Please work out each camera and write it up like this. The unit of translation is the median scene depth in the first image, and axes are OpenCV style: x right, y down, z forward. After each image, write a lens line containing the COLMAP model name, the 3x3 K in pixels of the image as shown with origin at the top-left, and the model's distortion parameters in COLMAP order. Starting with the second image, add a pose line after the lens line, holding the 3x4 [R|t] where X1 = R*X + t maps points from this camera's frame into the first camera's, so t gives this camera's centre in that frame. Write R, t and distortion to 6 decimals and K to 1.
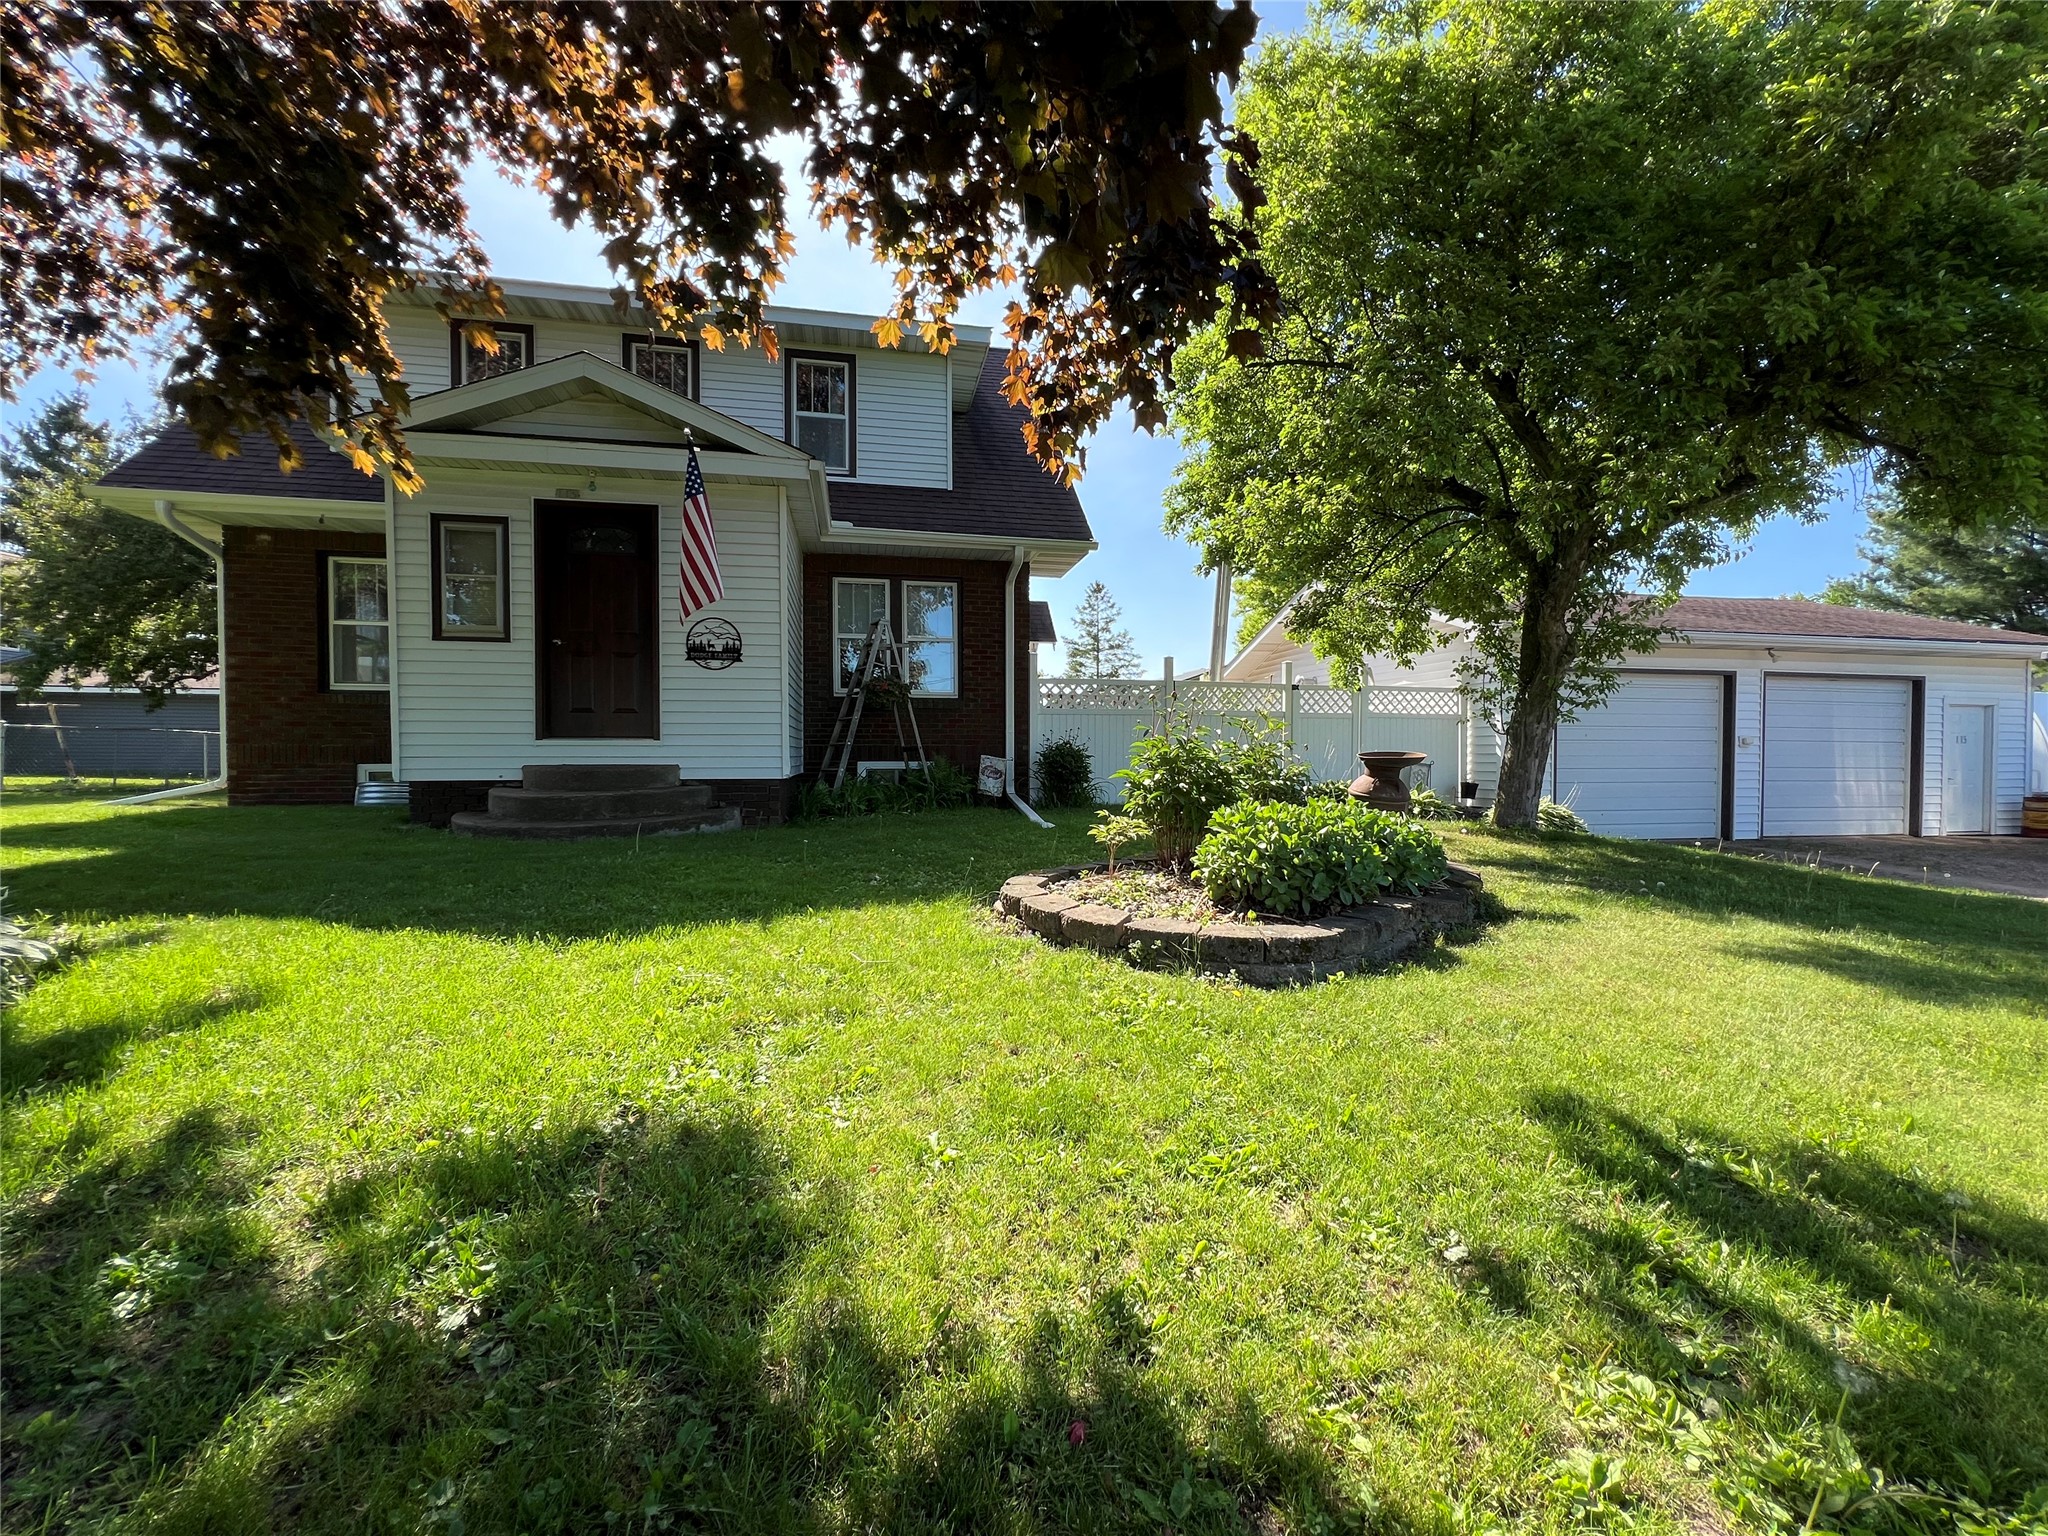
lens RADIAL K [[823.1, 0, 1014.2], [0, 823.1, 771.0], [0, 0, 1]] dist [-0.002187, 0.000246]
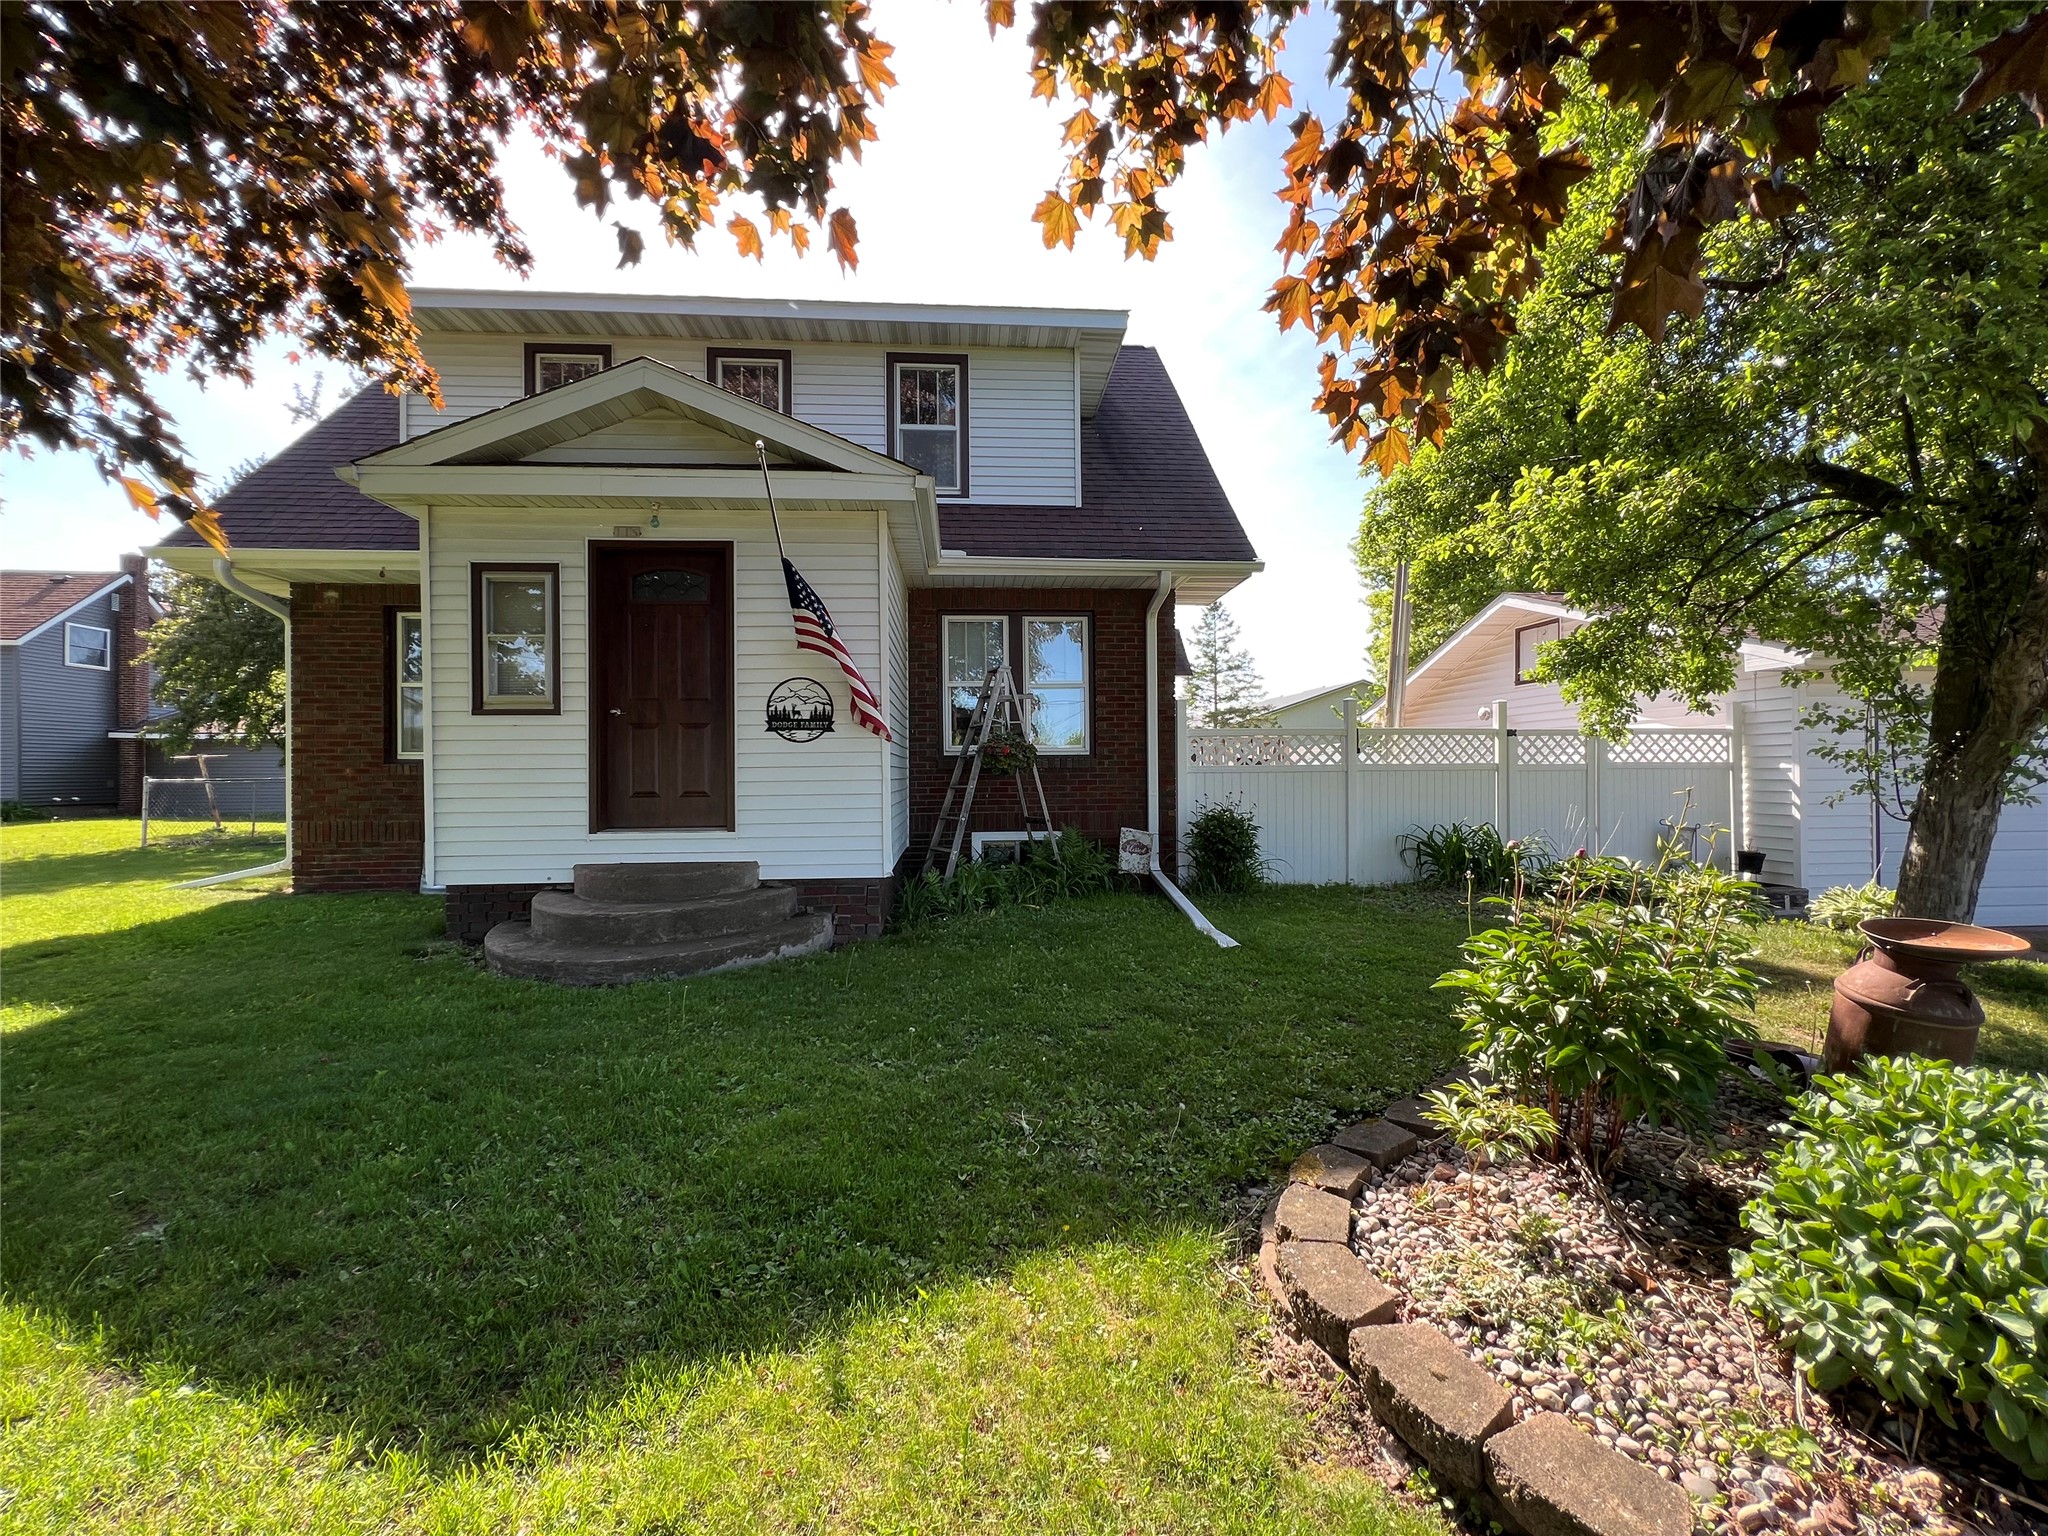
lens RADIAL K [[823.1, 0, 1014.2], [0, 823.1, 771.0], [0, 0, 1]] dist [-0.002187, 0.000246]
pose [[0.992361, -0.008405, -0.123077, -0.050118], [0.005767, 0.999746, -0.021769, -0.064631], [0.123229, 0.020893, 0.992158, 0.195248]]
